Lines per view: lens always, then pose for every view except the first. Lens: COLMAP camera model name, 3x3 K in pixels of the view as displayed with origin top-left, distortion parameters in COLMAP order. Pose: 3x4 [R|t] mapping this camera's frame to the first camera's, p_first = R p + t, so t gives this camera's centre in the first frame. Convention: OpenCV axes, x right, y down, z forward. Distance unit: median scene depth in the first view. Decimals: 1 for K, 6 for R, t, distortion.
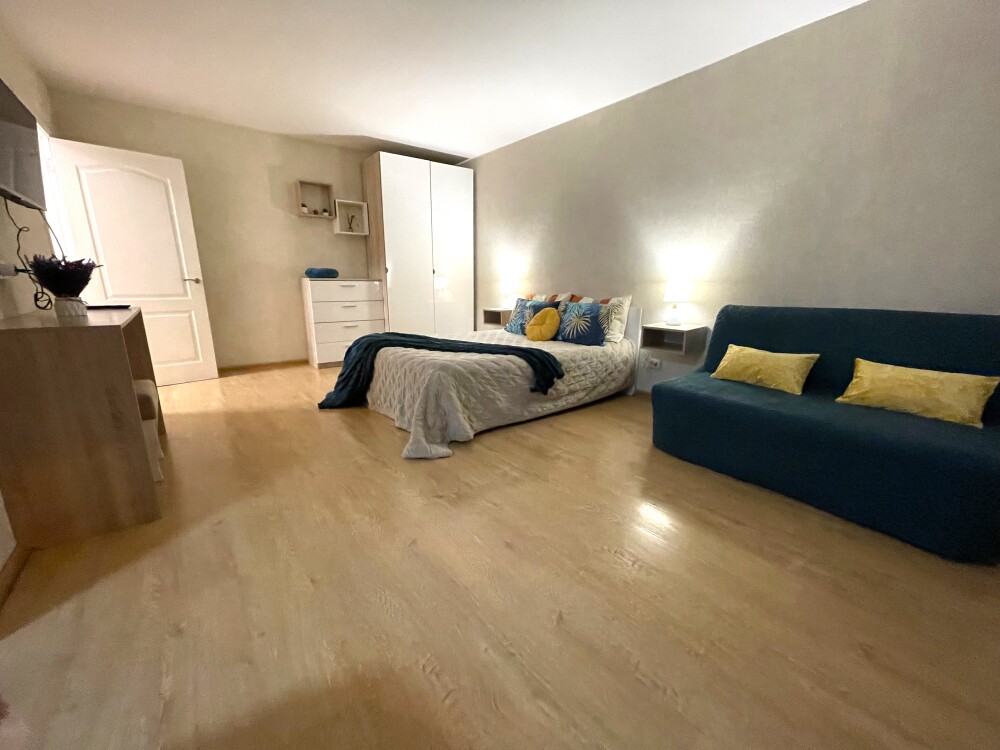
lens RADIAL K [[402.8, 0, 496.6], [0, 402.8, 375.4], [0, 0, 1]] dist [-0.003500, 0.001100]
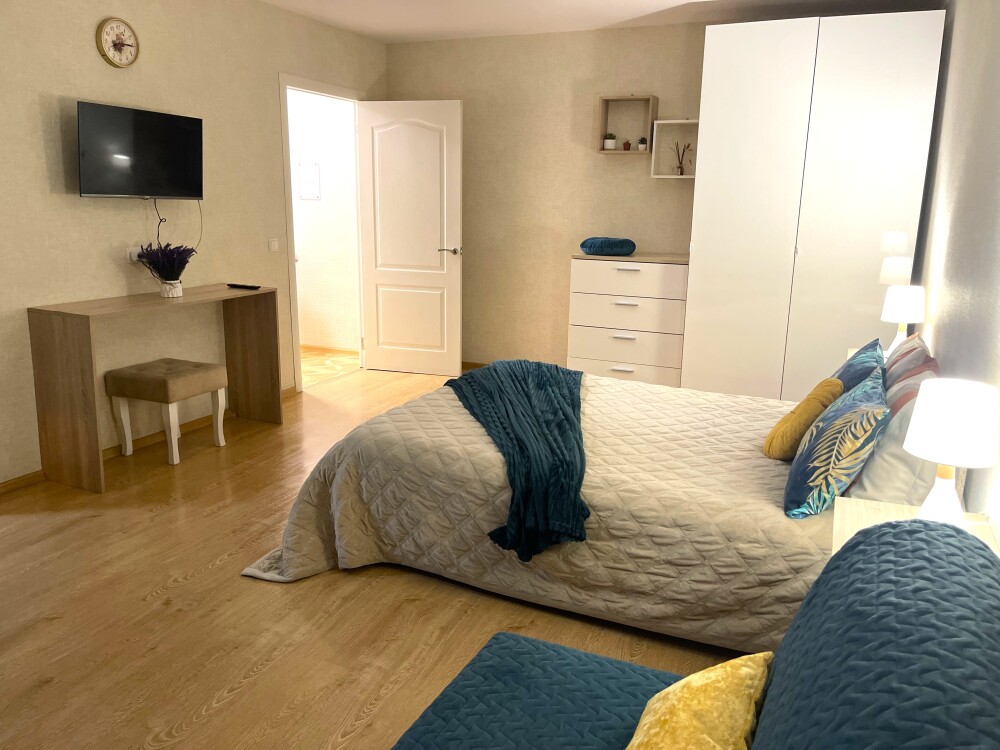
lens RADIAL K [[748.6, 0, 501.9], [0, 748.6, 372.0], [0, 0, 1]] dist [0.031406, -0.007896]
pose [[0.474901, 0.201148, -0.856743, 0.598475], [-0.220473, 0.969676, 0.105452, -0.183411], [0.851974, 0.138810, 0.504848, 0.379727]]
